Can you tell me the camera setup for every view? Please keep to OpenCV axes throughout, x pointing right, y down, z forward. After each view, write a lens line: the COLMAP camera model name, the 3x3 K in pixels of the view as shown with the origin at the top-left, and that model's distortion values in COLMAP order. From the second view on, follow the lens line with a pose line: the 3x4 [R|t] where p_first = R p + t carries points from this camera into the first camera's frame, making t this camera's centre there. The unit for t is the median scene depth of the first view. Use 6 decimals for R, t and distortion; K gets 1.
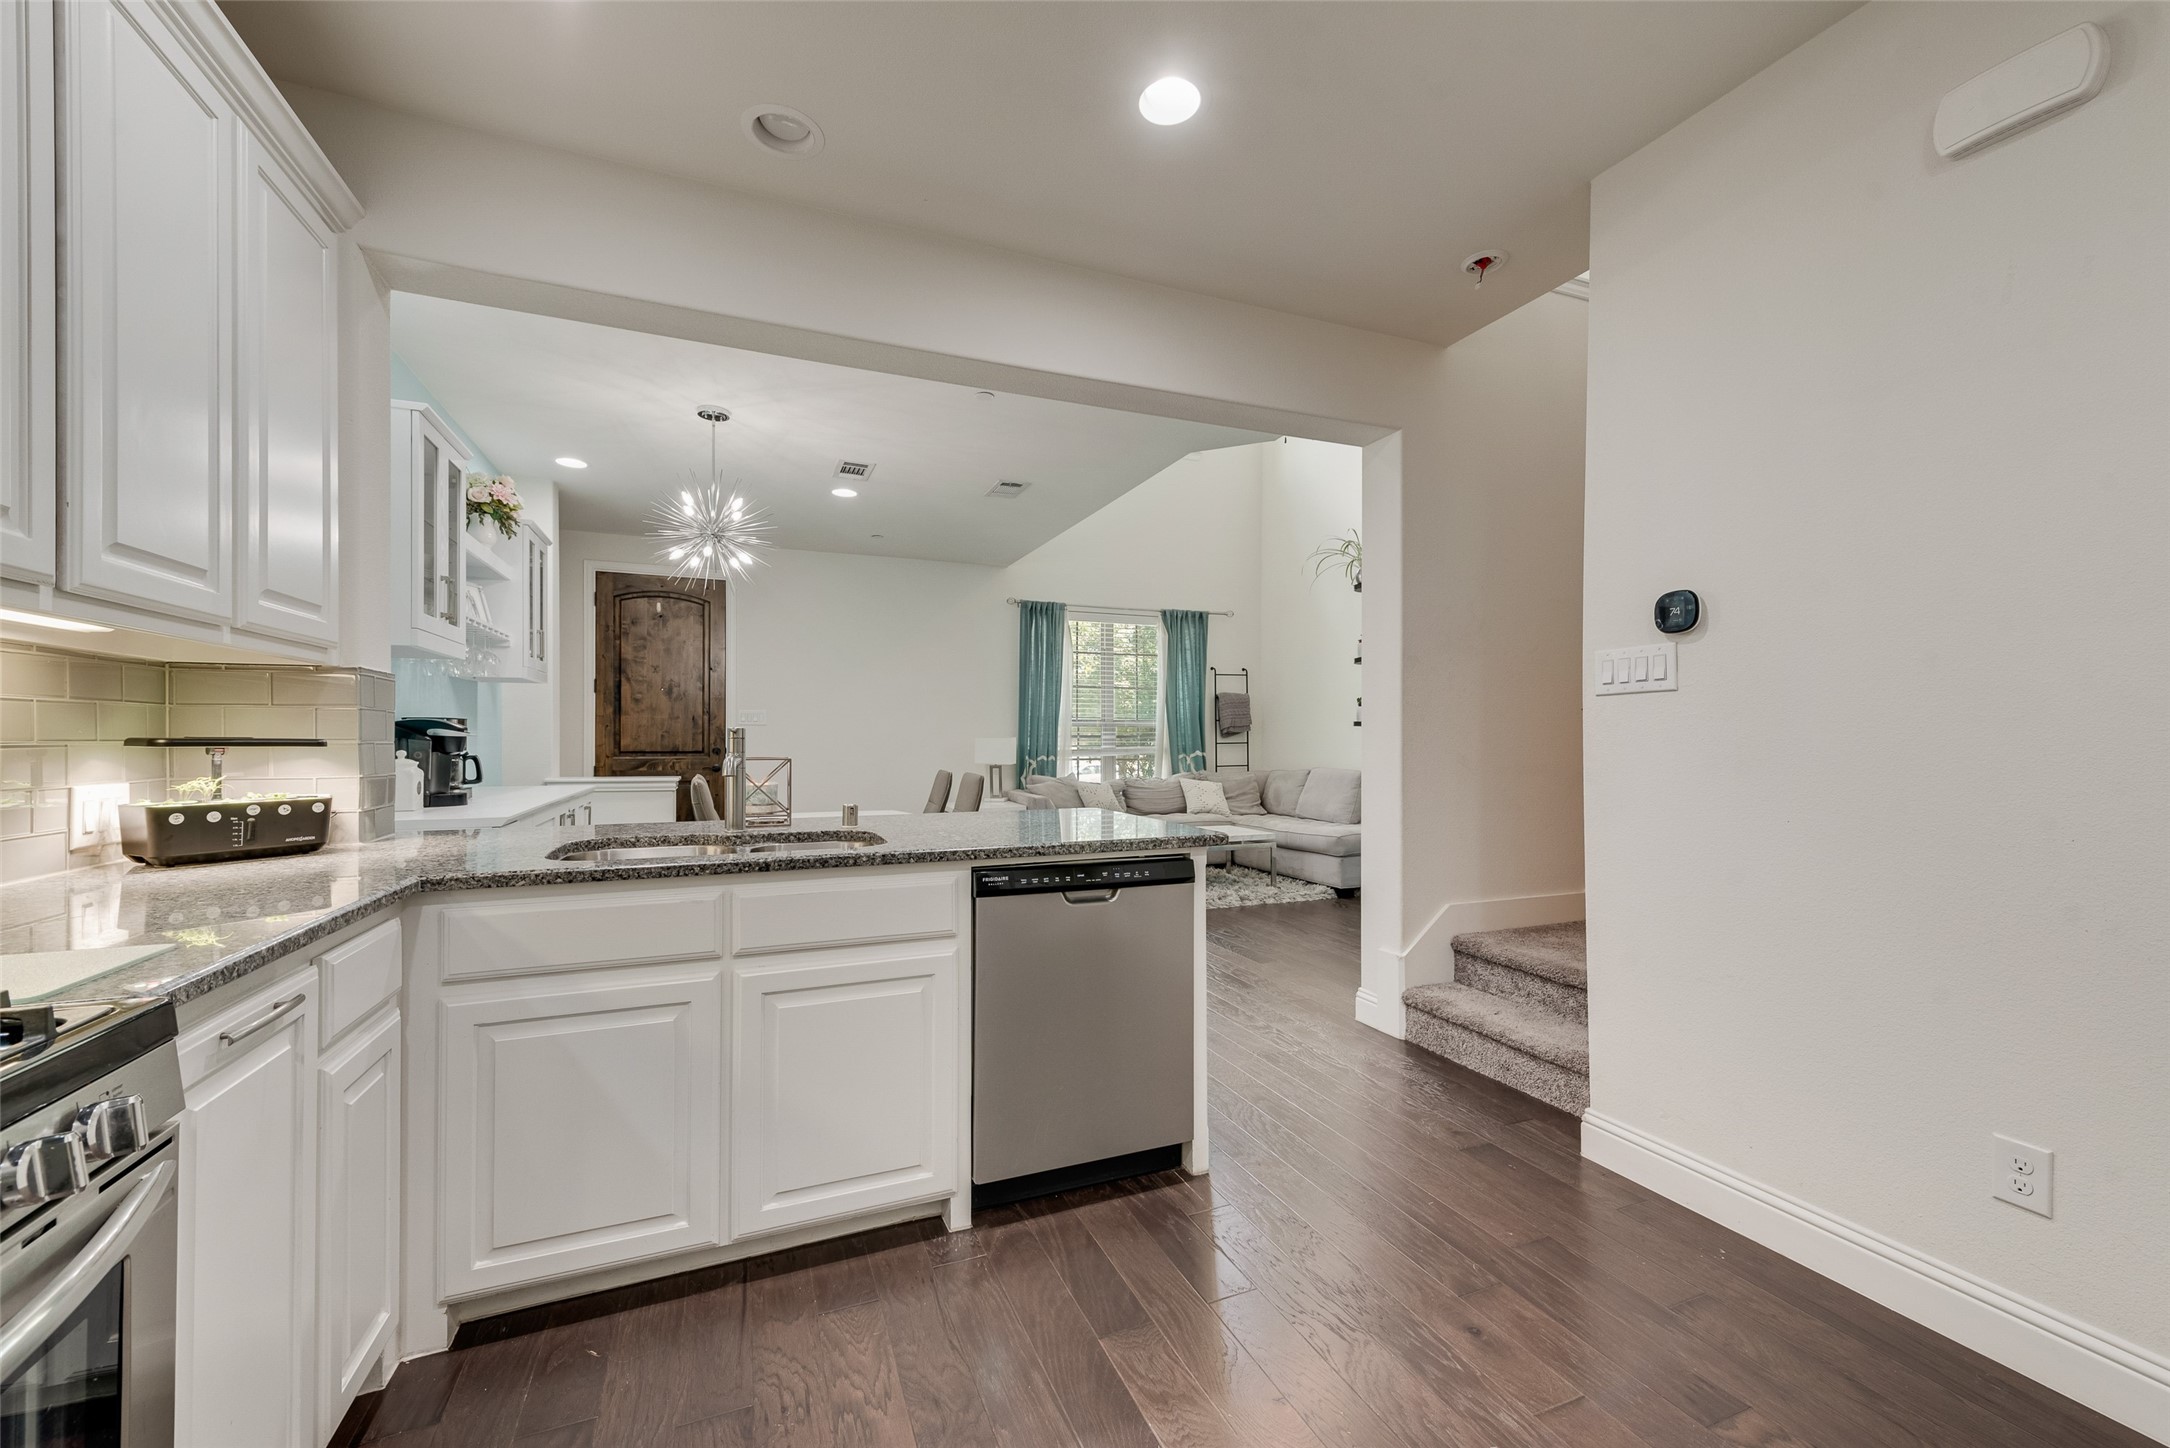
lens RADIAL K [[852.5, 0, 1090.4], [0, 852.5, 723.4], [0, 0, 1]] dist [0.014281, -0.003599]
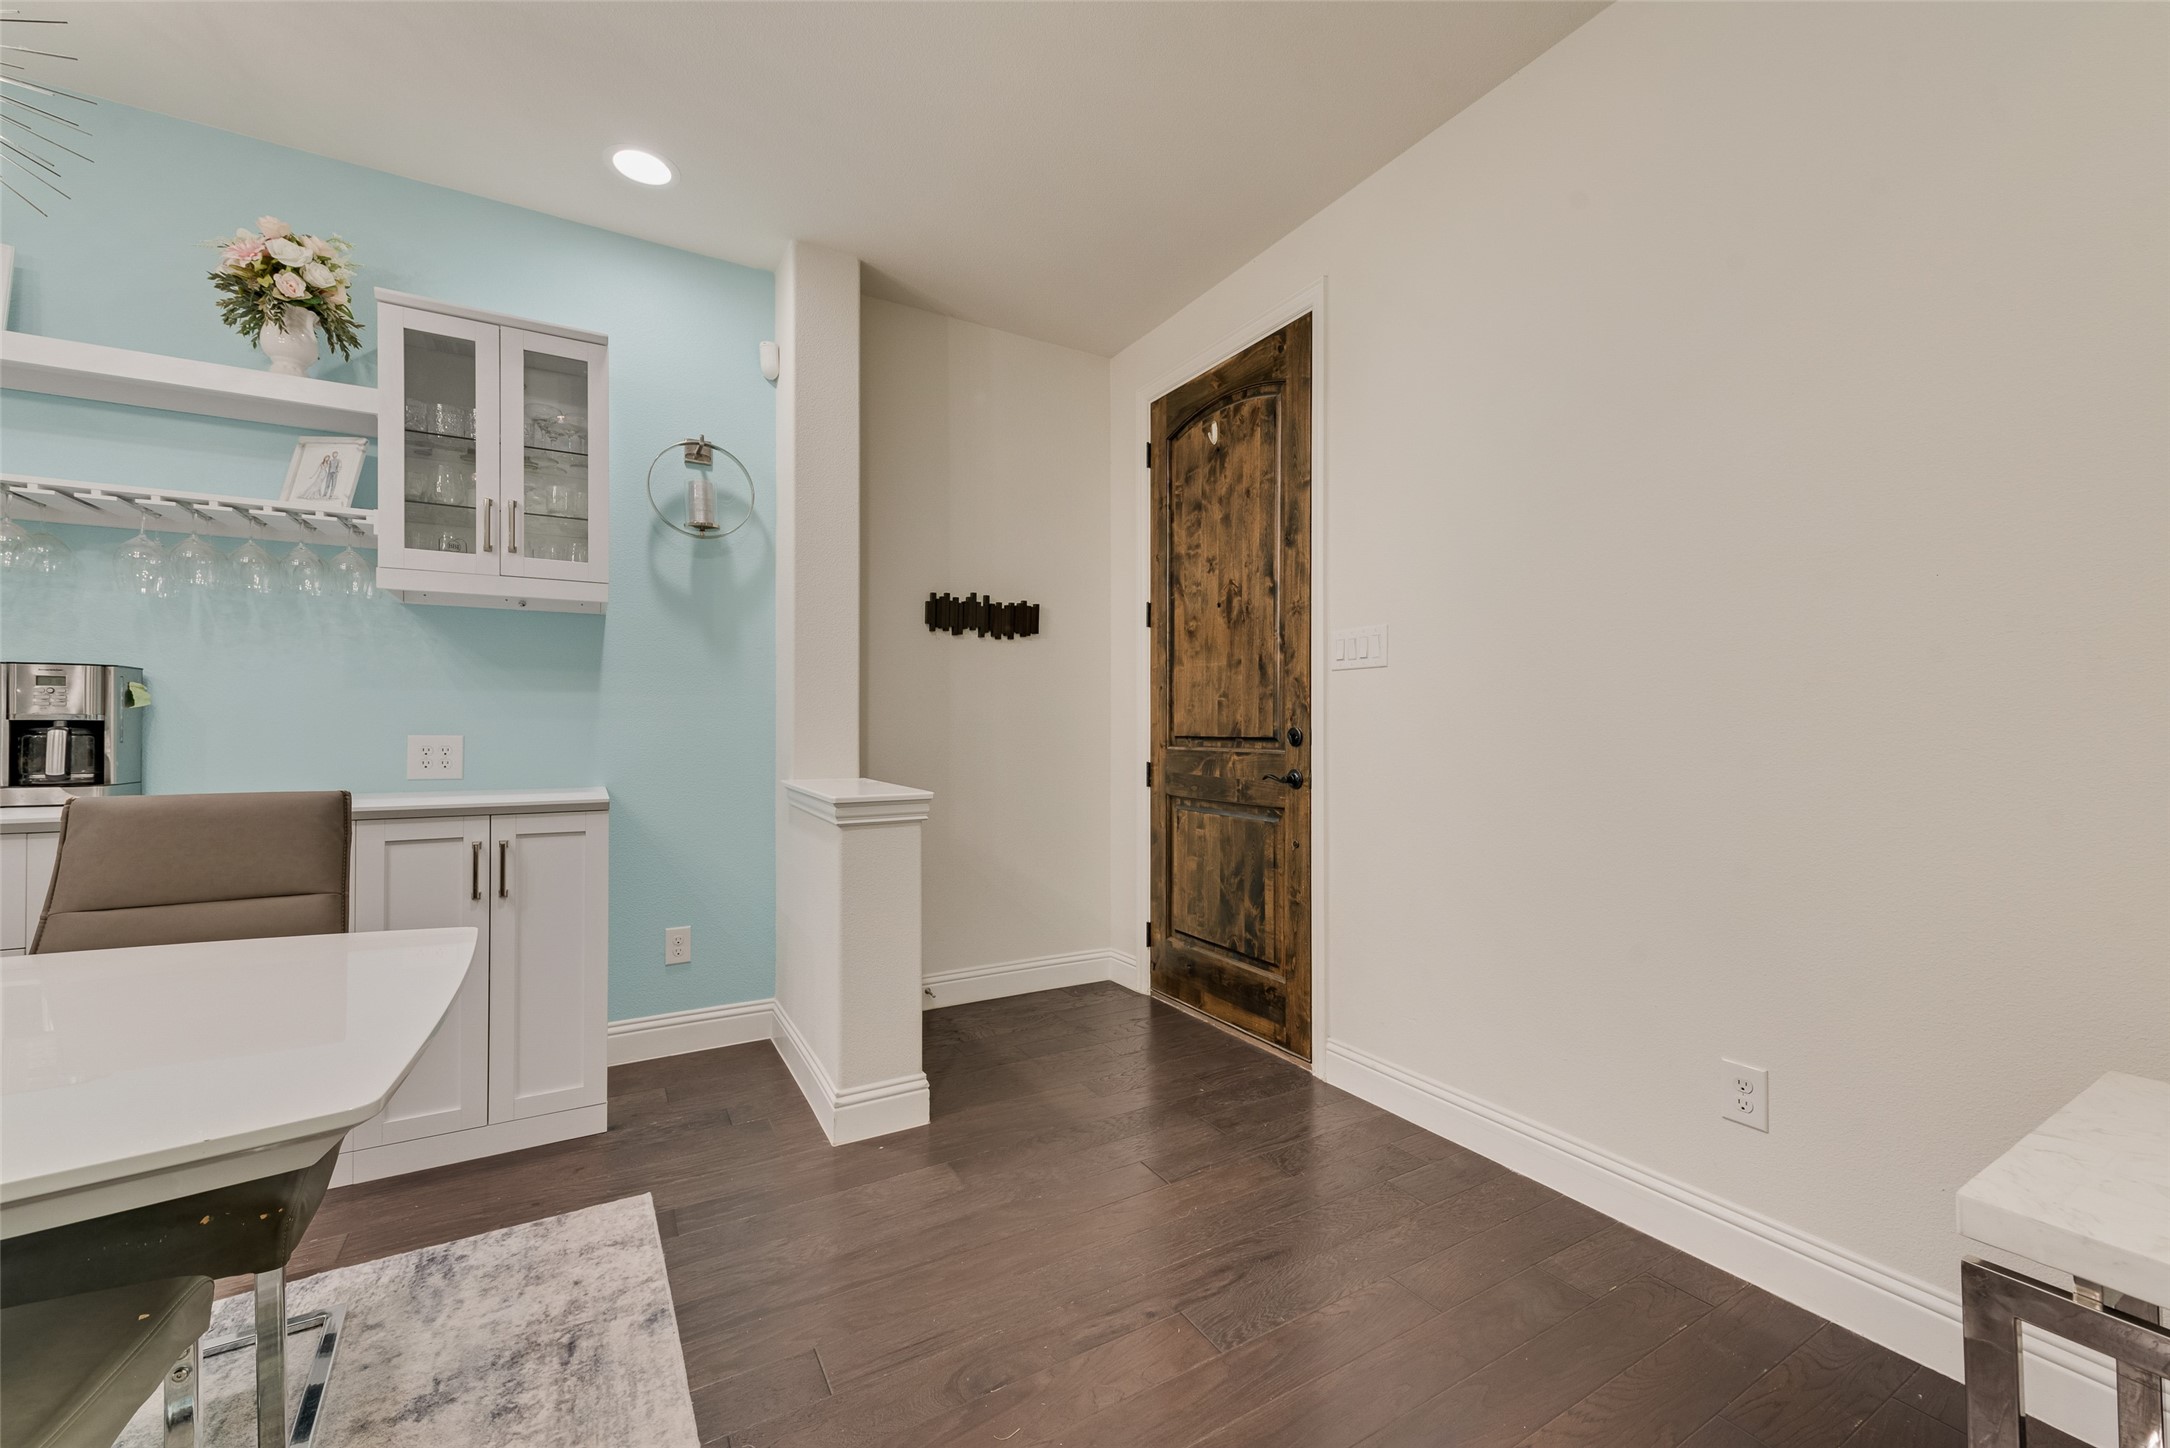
lens RADIAL K [[852.5, 0, 1079.4], [0, 852.5, 726.5], [0, 0, 1]] dist [0.014281, -0.003599]
pose [[0.124999, -0.004270, -0.992148, -0.037905], [0.017640, 0.999842, -0.002081, 0.022316], [0.992000, -0.017242, 0.125055, 0.724290]]
